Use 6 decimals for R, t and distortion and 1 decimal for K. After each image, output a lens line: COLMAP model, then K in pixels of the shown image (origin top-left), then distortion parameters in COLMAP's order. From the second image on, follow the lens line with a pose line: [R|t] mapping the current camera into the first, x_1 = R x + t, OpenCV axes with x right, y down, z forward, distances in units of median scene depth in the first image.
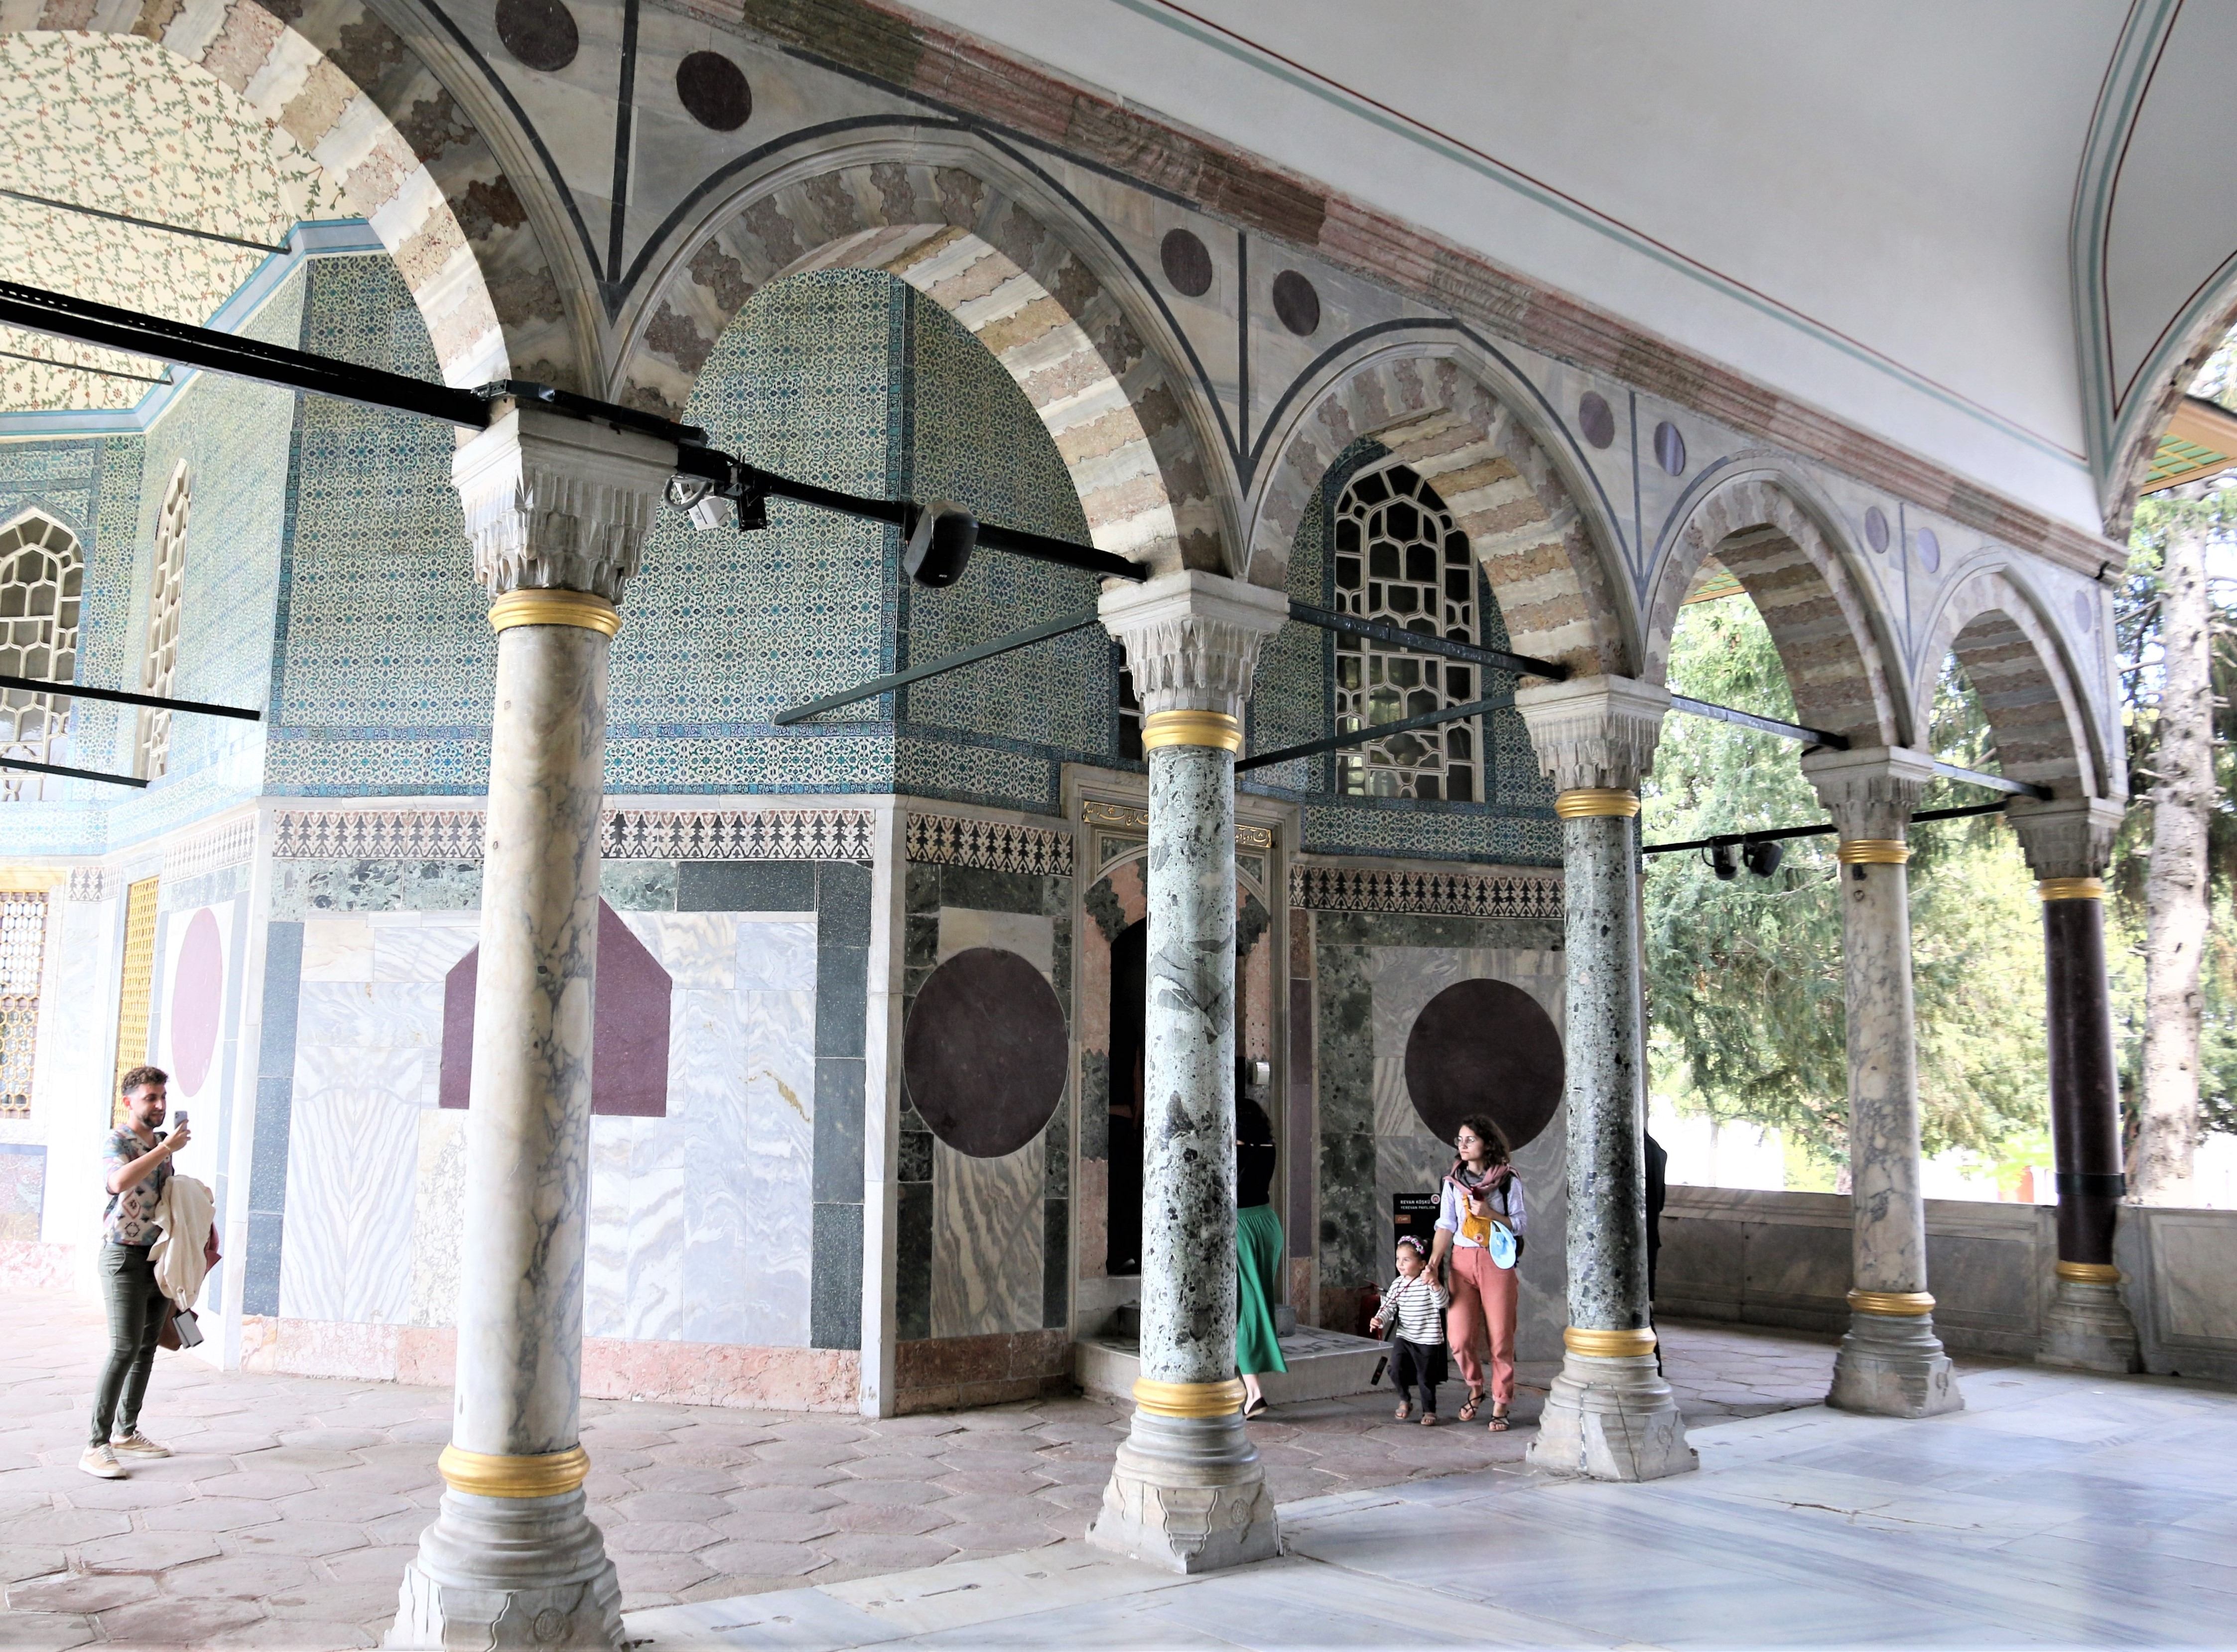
lens RADIAL K [[1912.3, 0, 1119.7], [0, 1912.3, 822.3], [0, 0, 1]] dist [-0.006874, -0.008077]
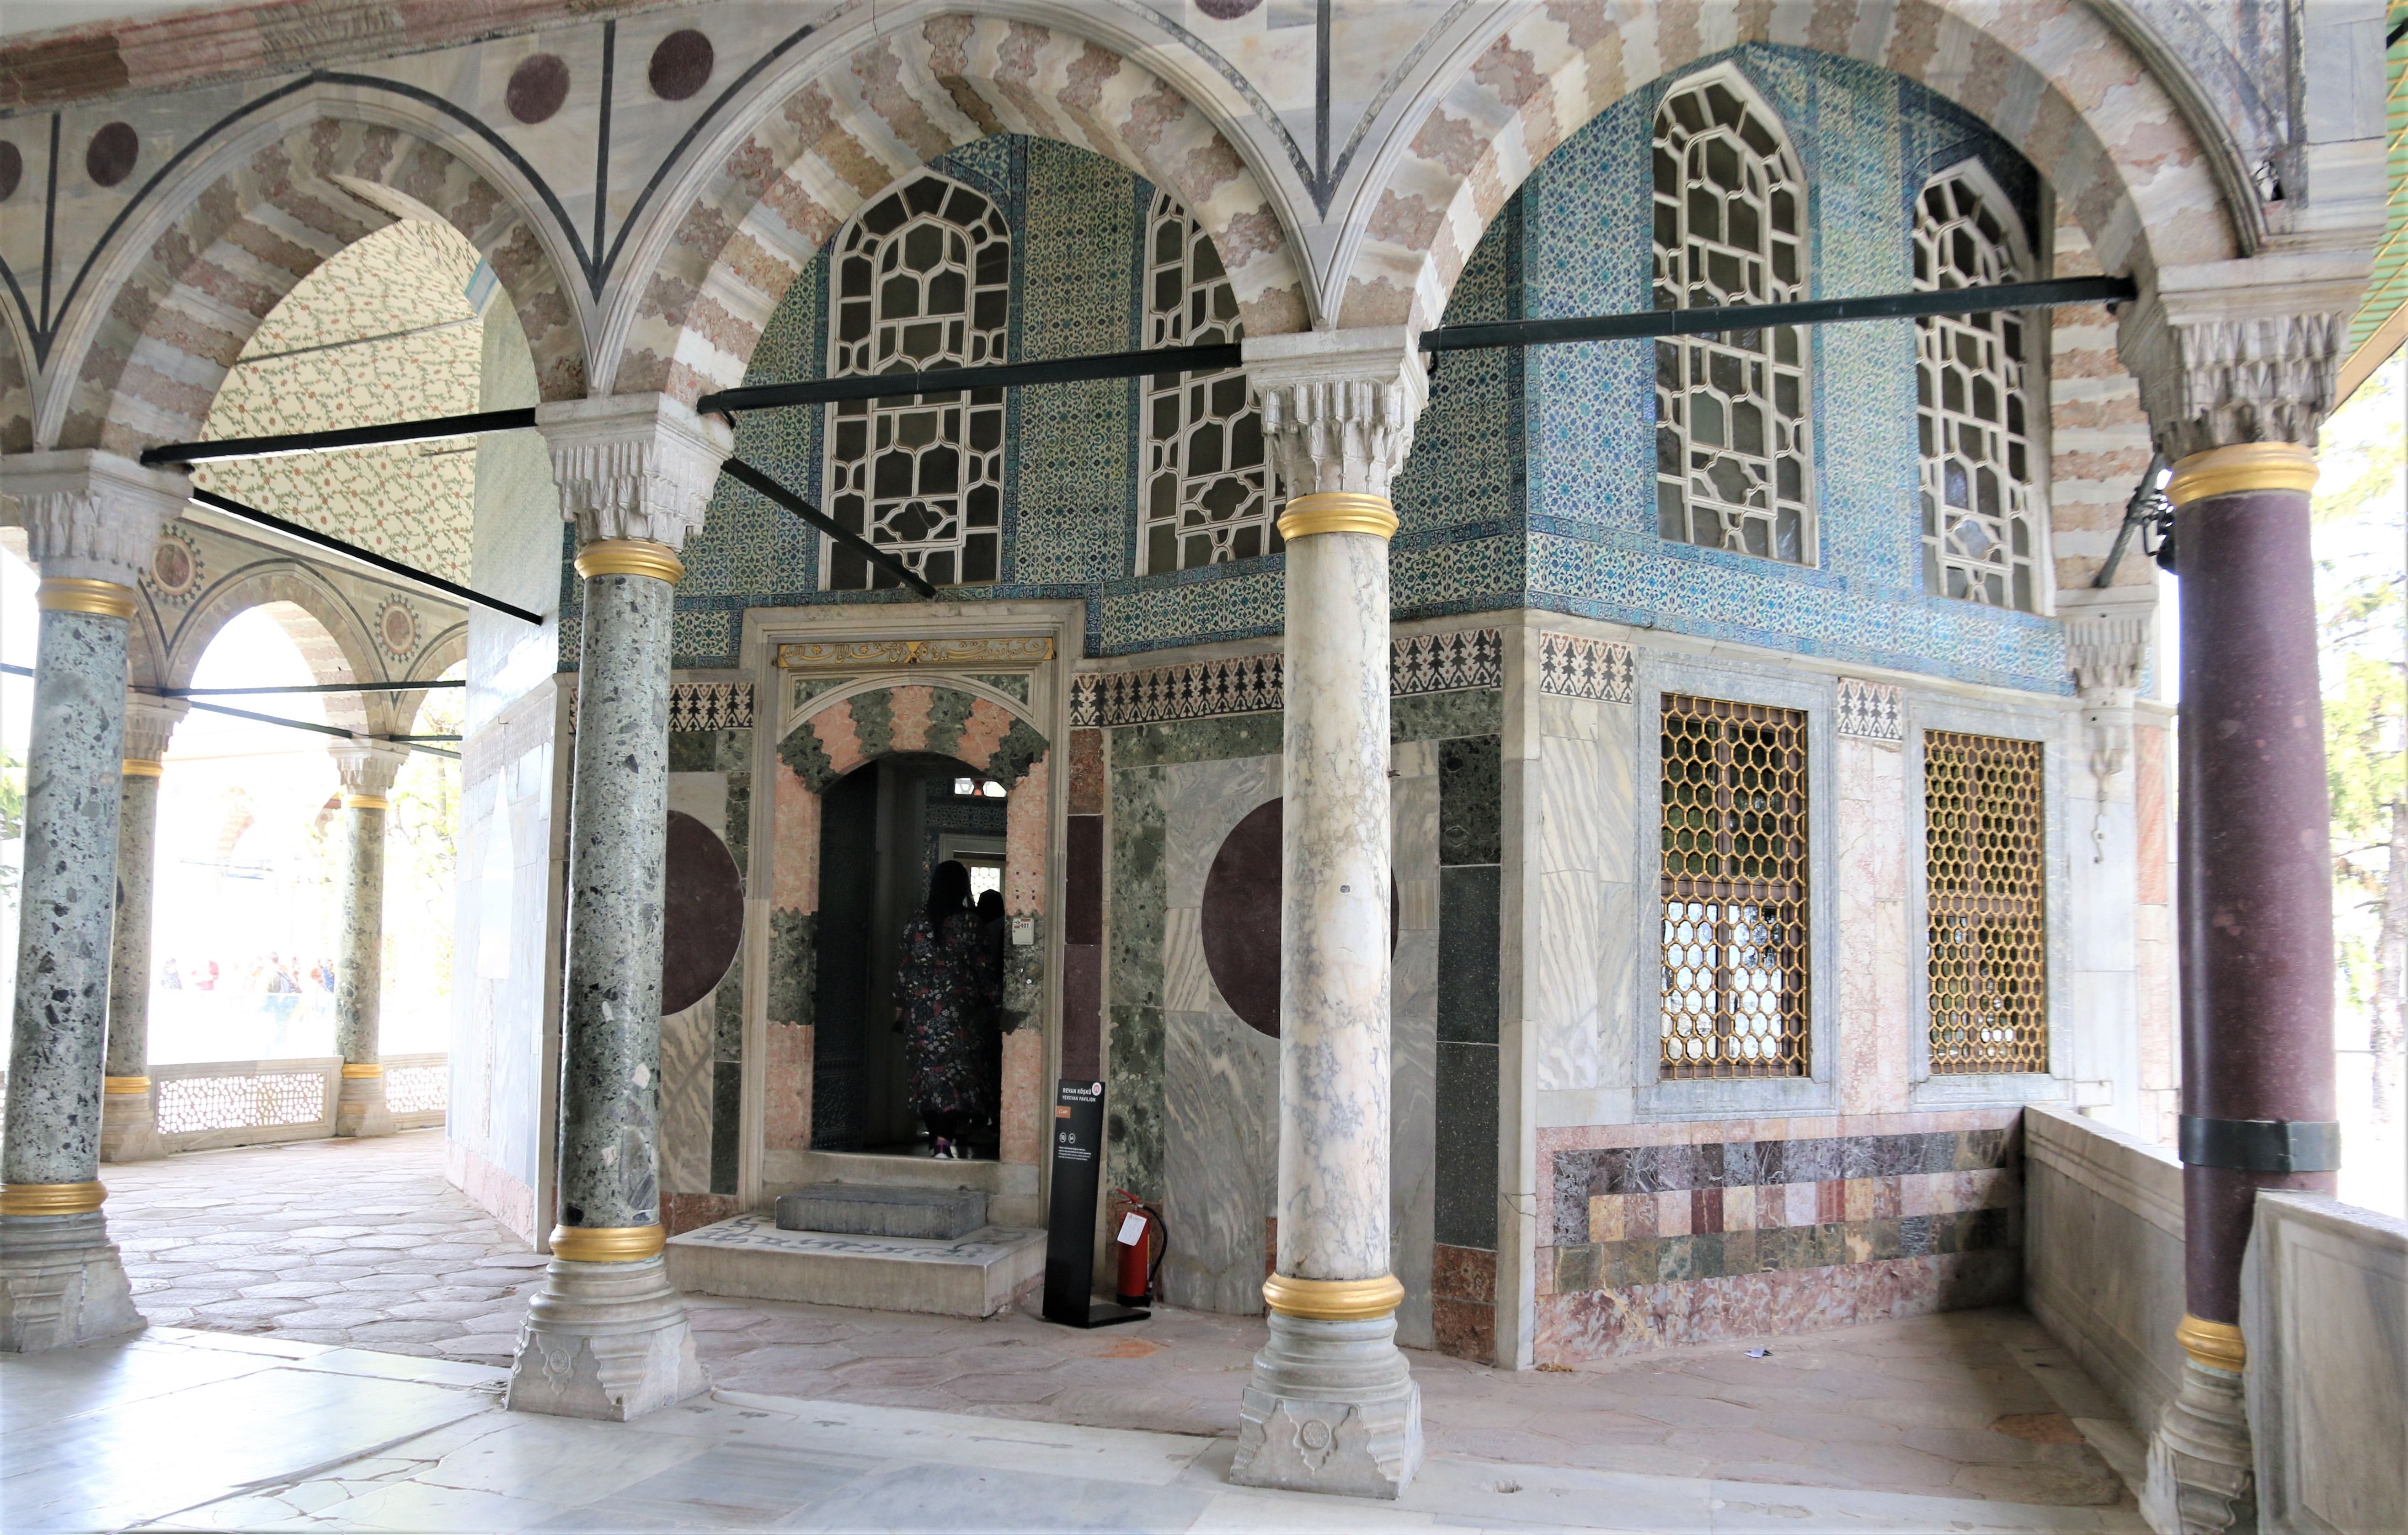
lens RADIAL K [[1874.0, 0, 1208.1], [0, 1874.0, 778.0], [0, 0, 1]] dist [0.008315, 0.009368]
pose [[0.521928, -0.081914, -0.849047, 0.863197], [0.113610, 0.993186, -0.025981, 0.100958], [0.845390, -0.082900, 0.527678, 0.679733]]
